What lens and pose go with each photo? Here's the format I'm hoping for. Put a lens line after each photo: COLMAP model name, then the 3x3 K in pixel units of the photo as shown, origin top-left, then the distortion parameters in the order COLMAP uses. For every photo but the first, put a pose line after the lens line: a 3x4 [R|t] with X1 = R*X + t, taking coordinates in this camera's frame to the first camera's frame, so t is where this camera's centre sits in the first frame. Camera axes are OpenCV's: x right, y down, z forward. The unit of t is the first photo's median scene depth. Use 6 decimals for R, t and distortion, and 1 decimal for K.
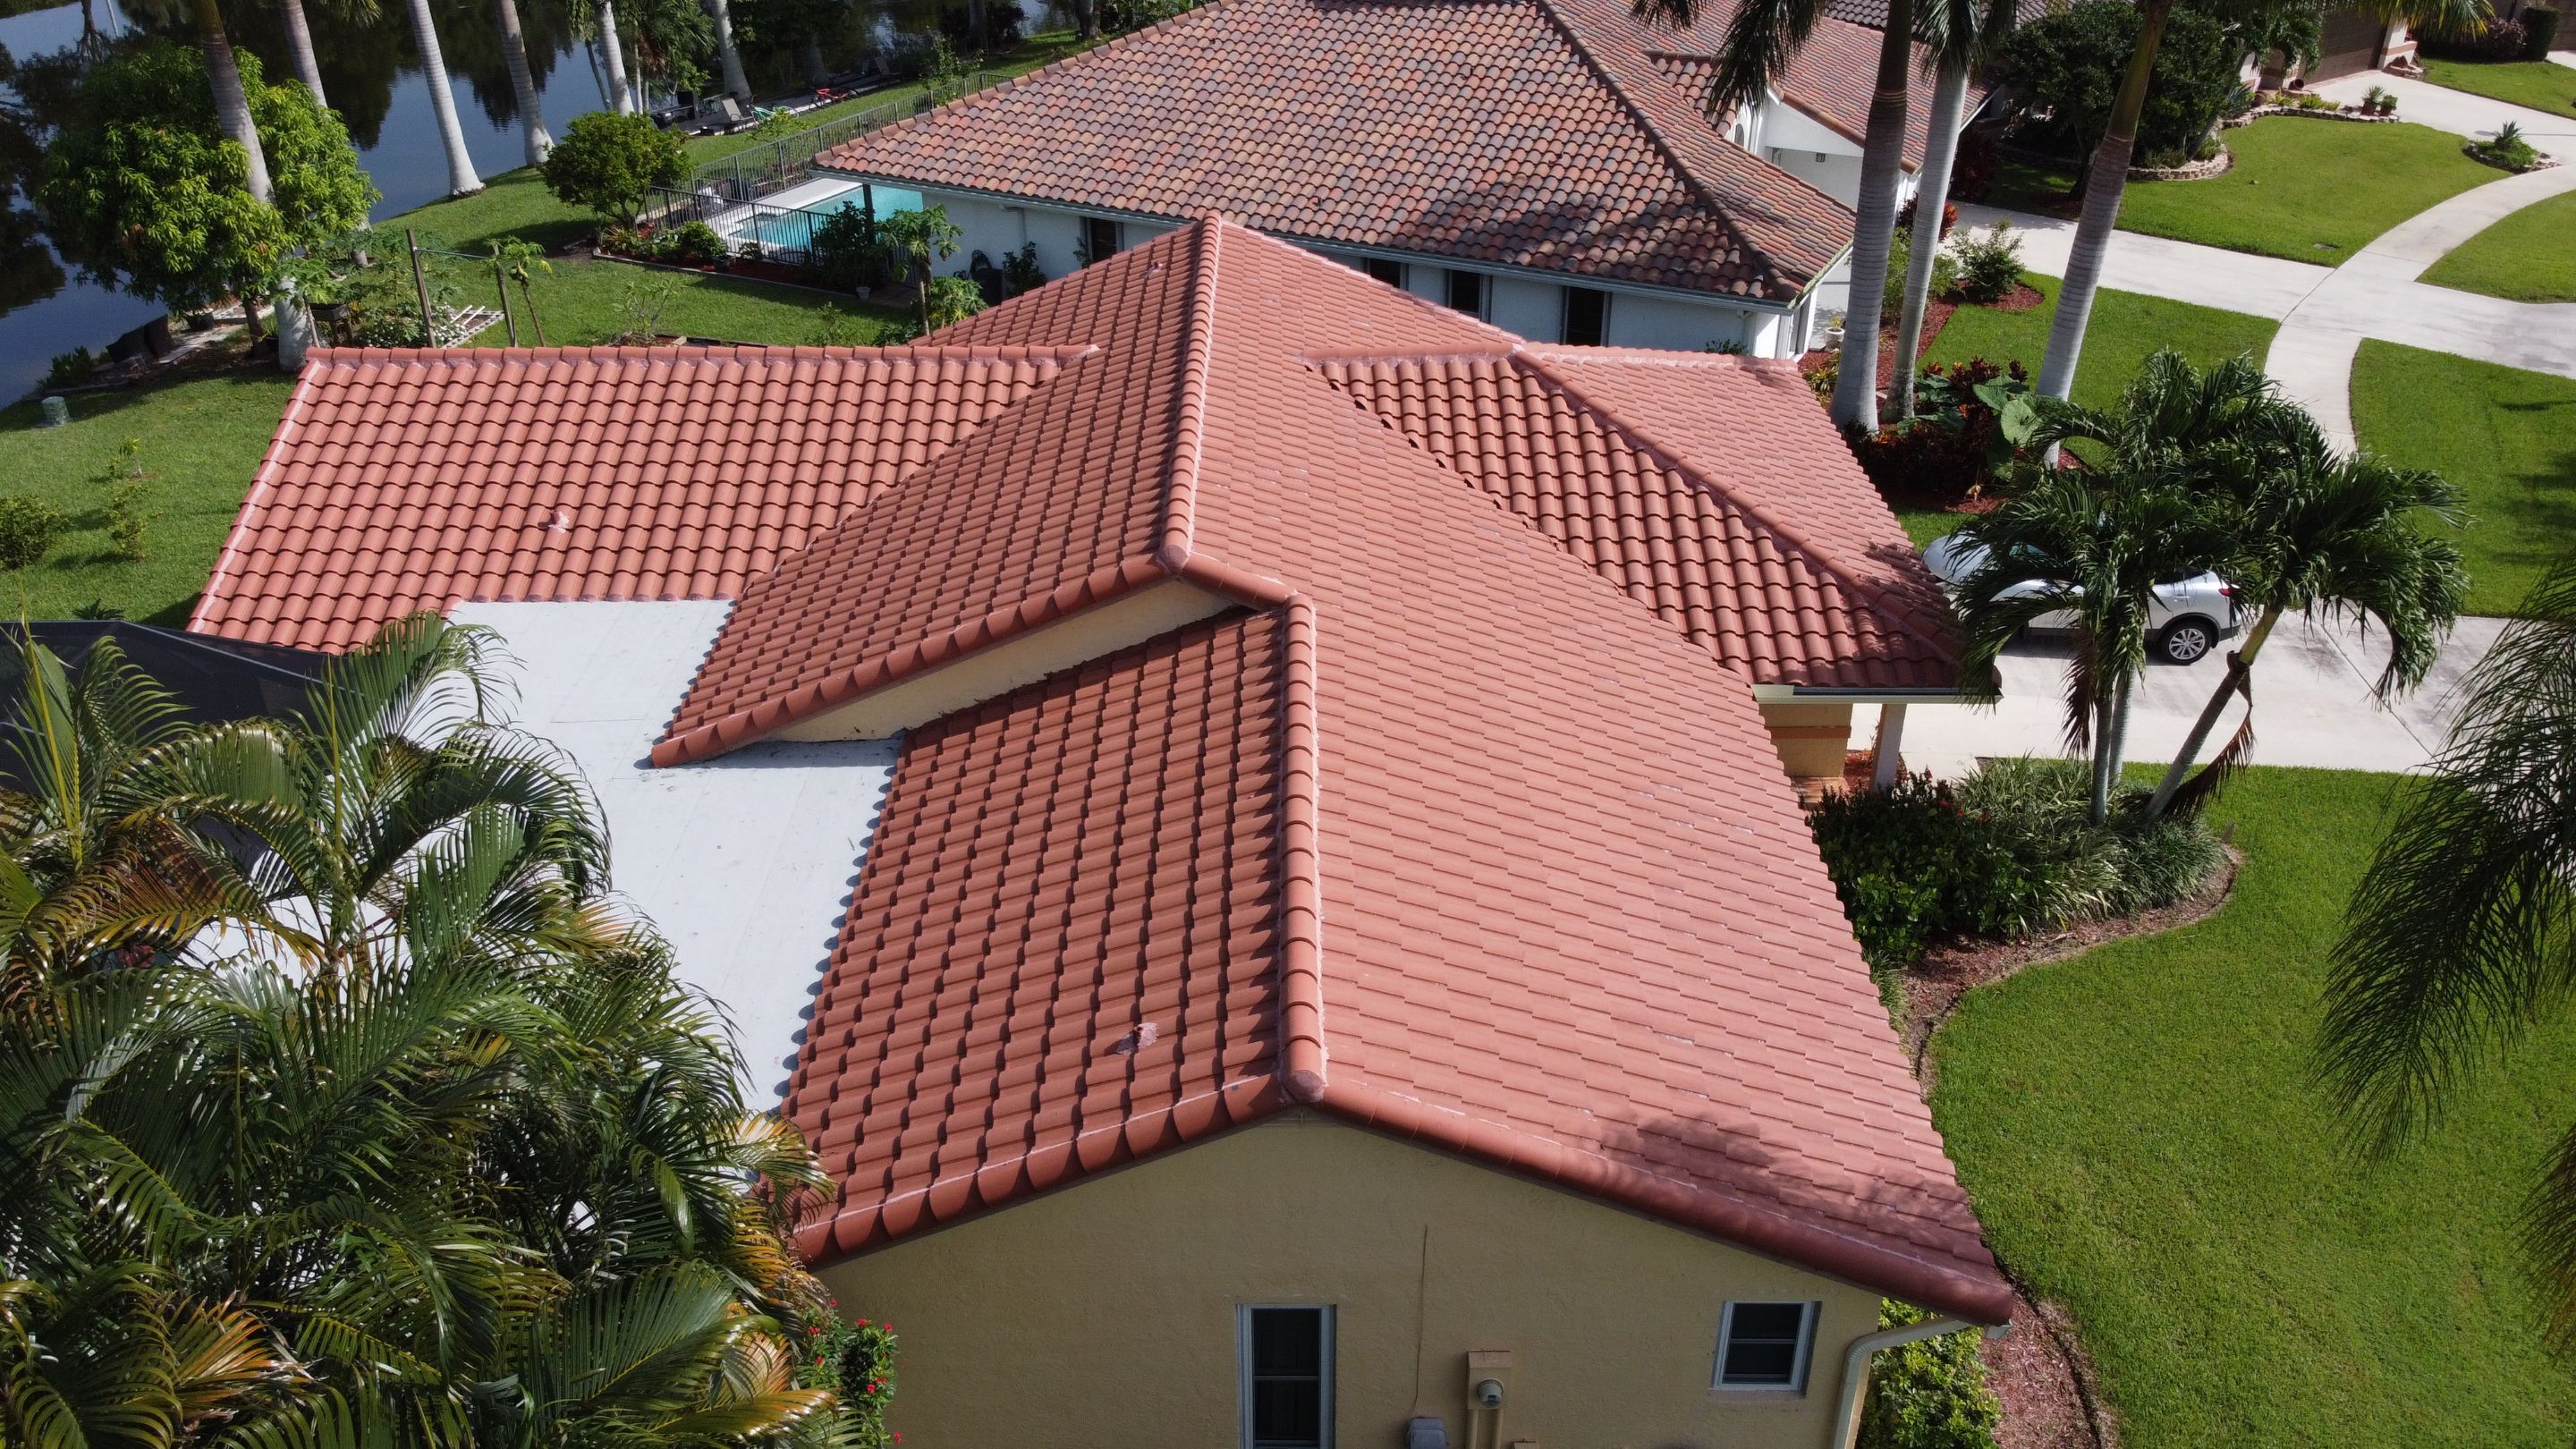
lens RADIAL K [[1950.1, 0, 1282.3], [0, 1950.1, 713.3], [0, 0, 1]] dist [0.027547, -0.027623]
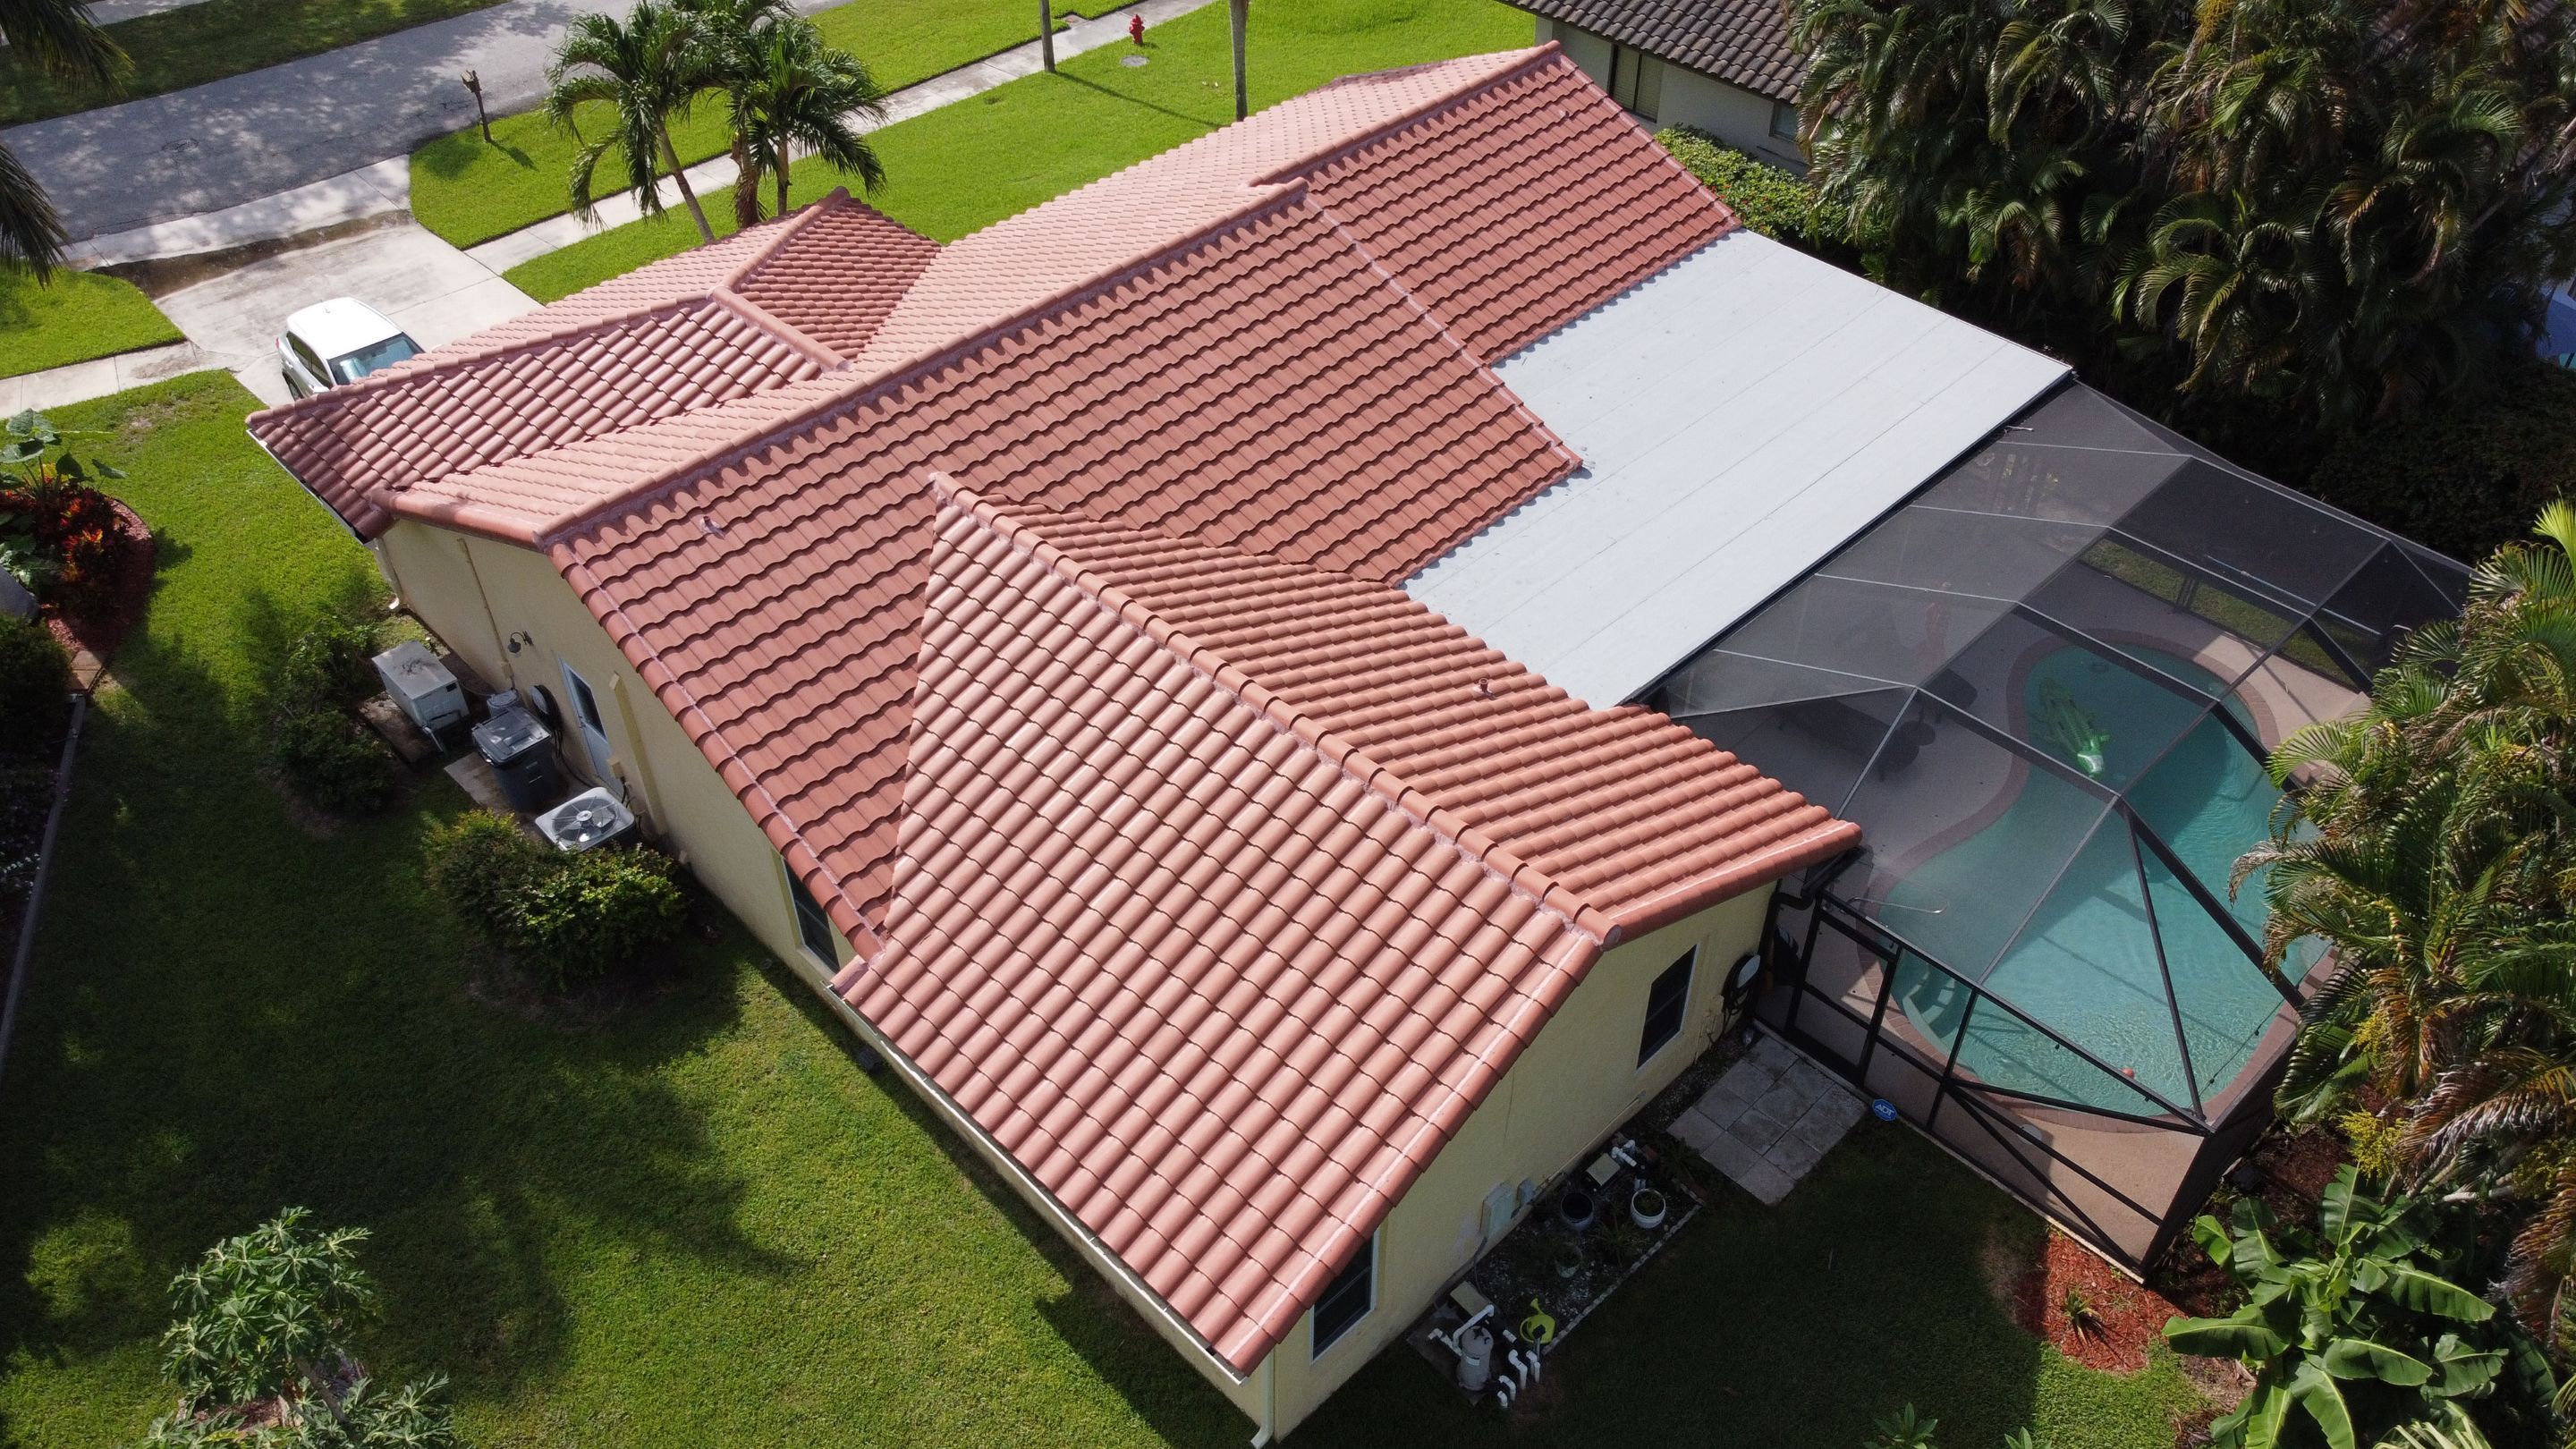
lens RADIAL K [[1950.1, 0, 1282.3], [0, 1950.1, 713.3], [0, 0, 1]] dist [0.027547, -0.027623]
pose [[-0.698691, -0.448414, 0.557455, -0.533625], [0.371729, 0.438213, 0.818405, -0.572089], [-0.611268, 0.779035, -0.139487, 0.777192]]
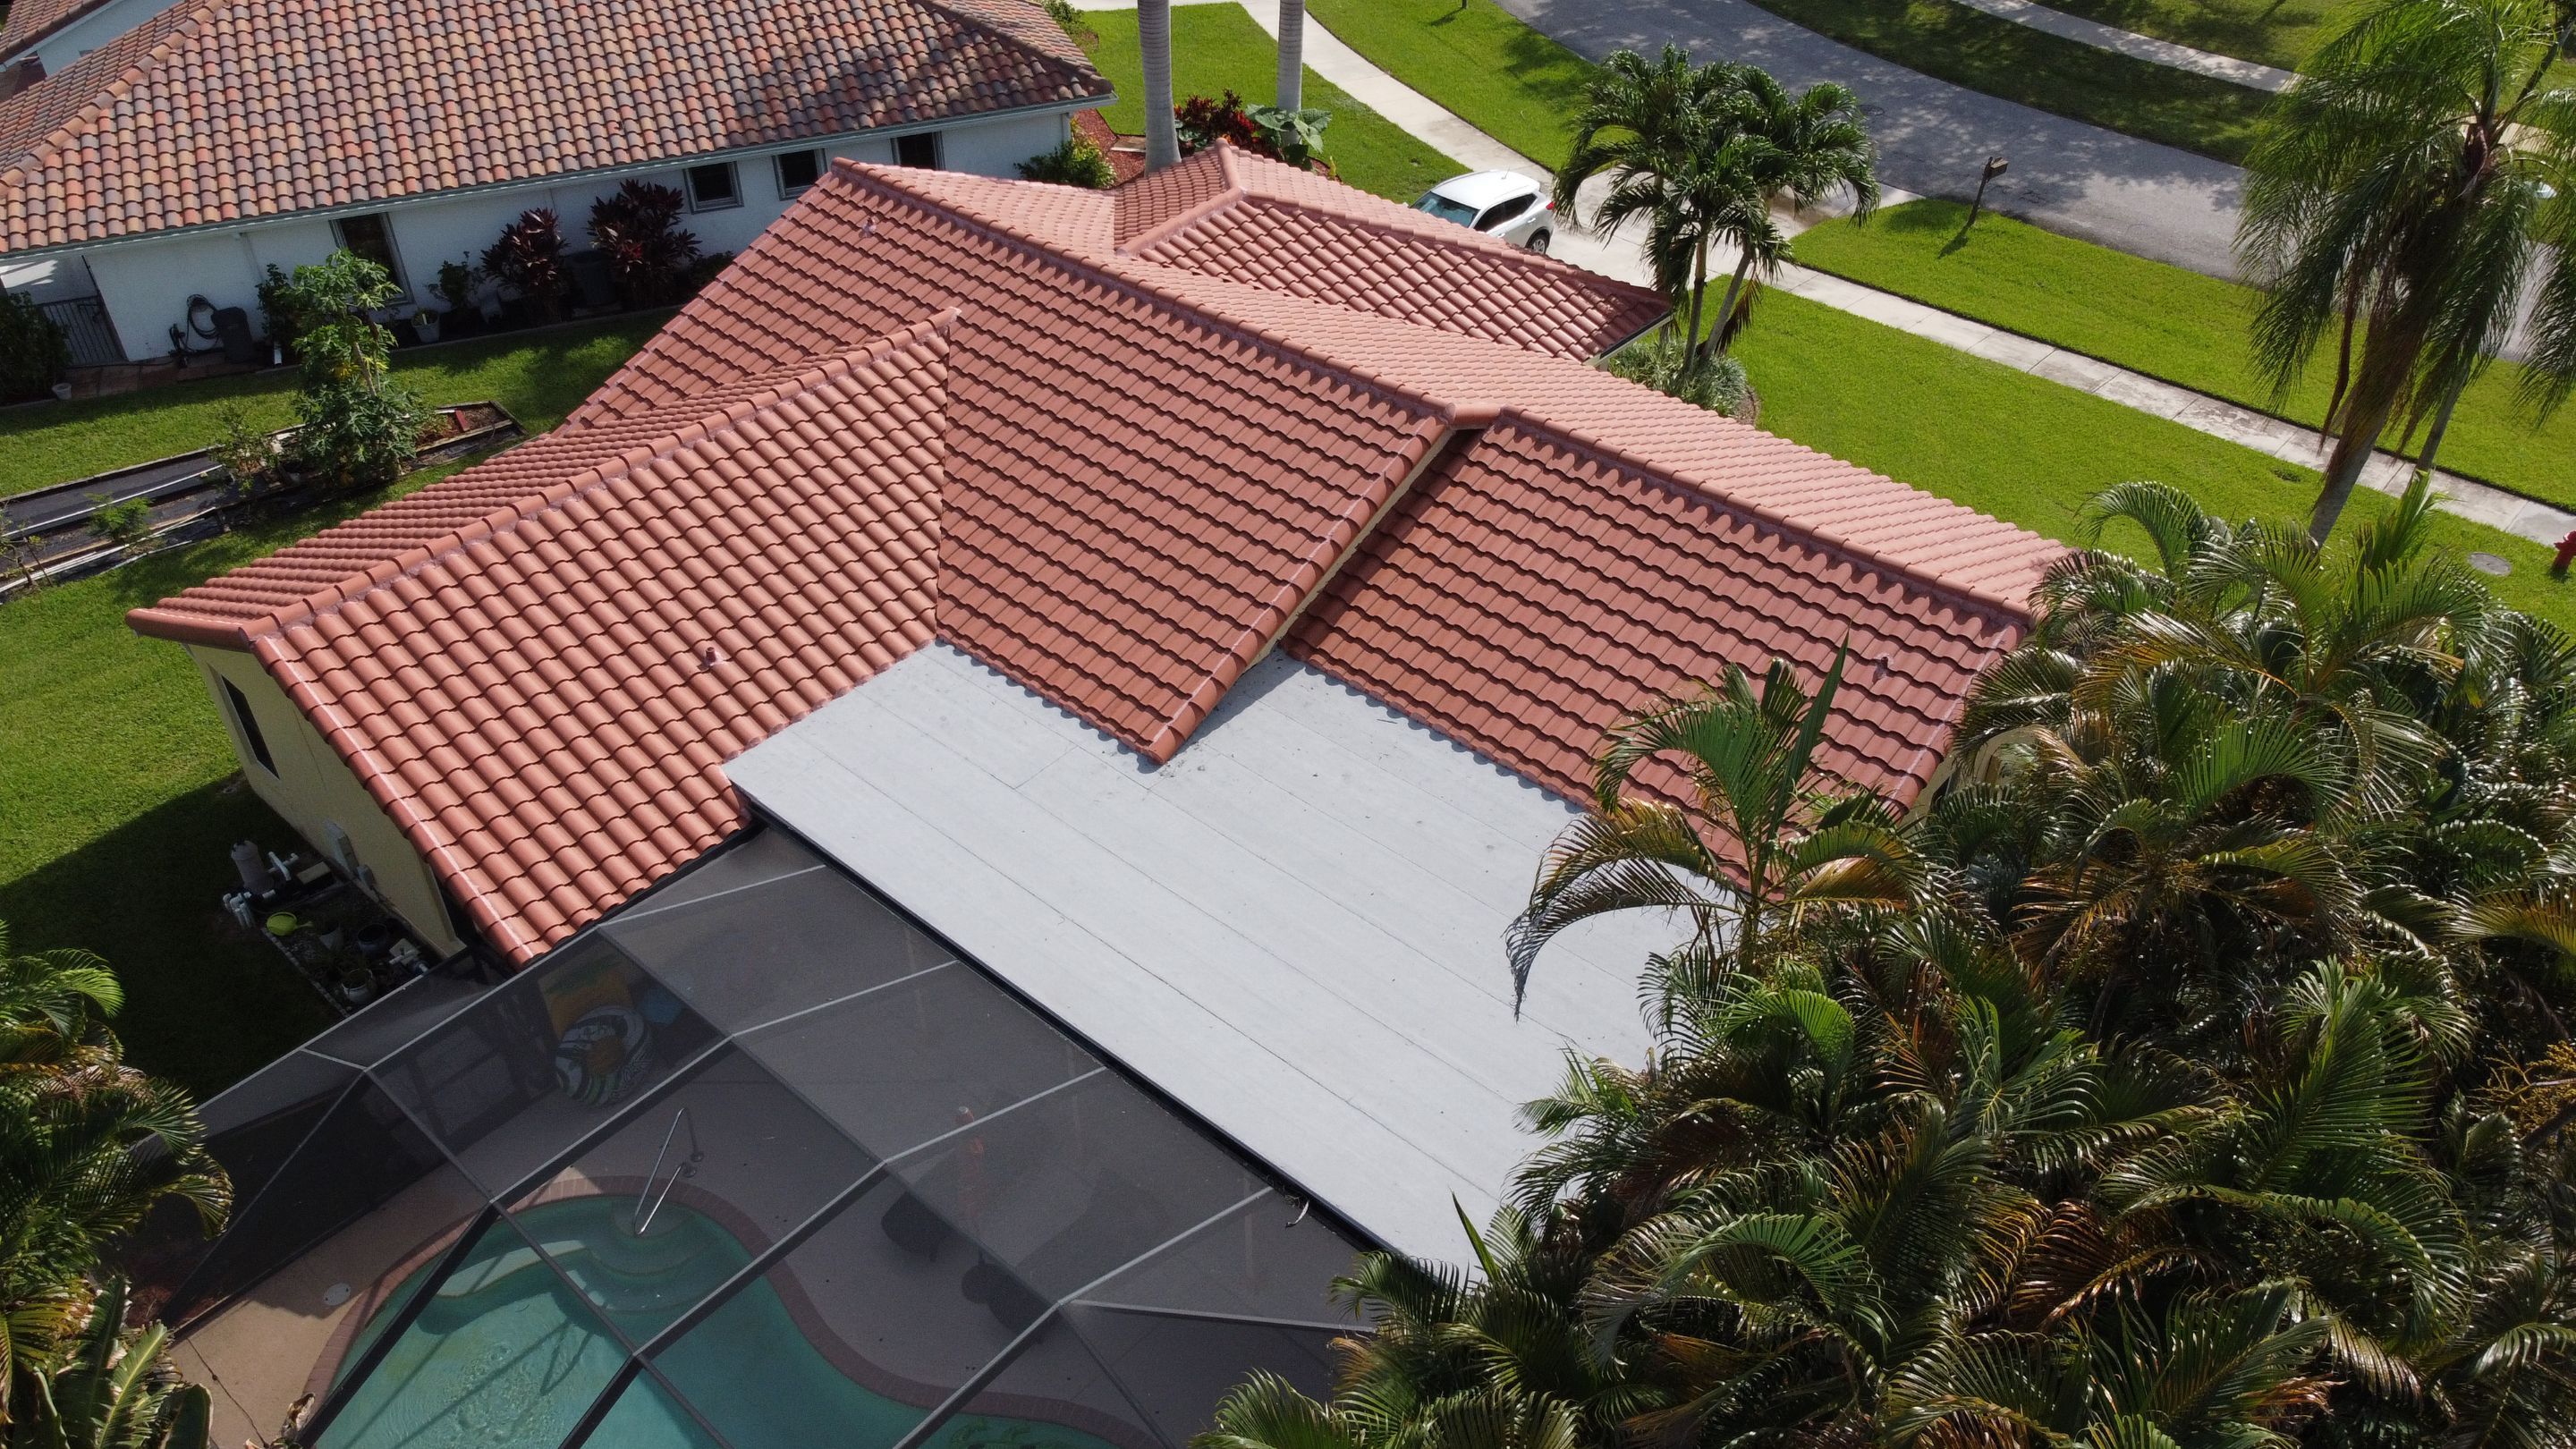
lens RADIAL K [[1950.1, 0, 1282.3], [0, 1950.1, 713.3], [0, 0, 1]] dist [0.027547, -0.027623]
pose [[0.667542, -0.461883, 0.583996, -0.494046], [0.376211, 0.886085, 0.270775, -0.149123], [-0.642536, 0.038952, 0.765264, 0.047263]]
